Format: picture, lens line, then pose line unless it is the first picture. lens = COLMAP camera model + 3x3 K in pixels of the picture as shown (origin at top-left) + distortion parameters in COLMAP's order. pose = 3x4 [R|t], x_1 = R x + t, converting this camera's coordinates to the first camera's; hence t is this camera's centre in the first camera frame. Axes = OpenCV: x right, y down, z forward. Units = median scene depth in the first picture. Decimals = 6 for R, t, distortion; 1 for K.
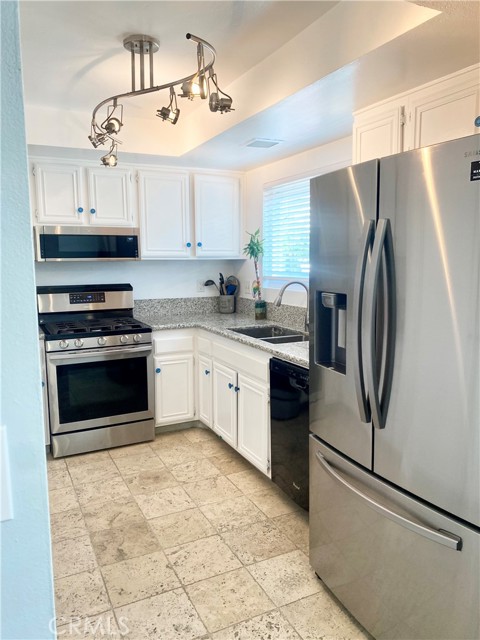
lens RADIAL K [[481.0, 0, 240.5], [0, 481.0, 323.3], [0, 0, 1]] dist [0.036866, -0.054377]
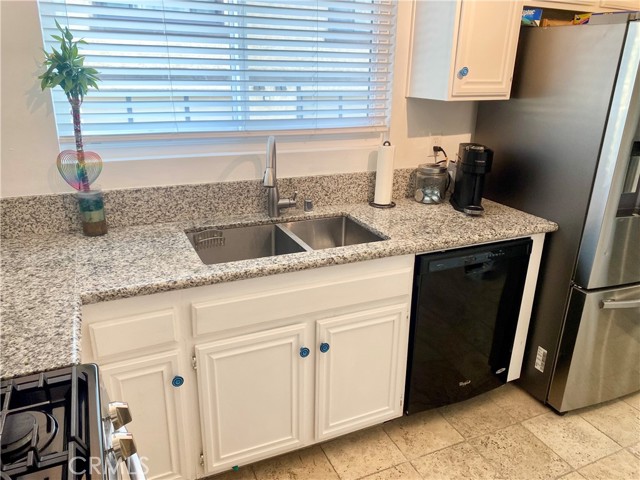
lens RADIAL K [[481.0, 0, 318.0], [0, 481.0, 238.6], [0, 0, 1]] dist [0.036866, -0.054377]
pose [[0.040331, -0.328051, 0.943799, -0.502105], [0.119092, 0.939412, 0.321437, -0.163733], [-0.992064, 0.099435, 0.076955, 0.970817]]
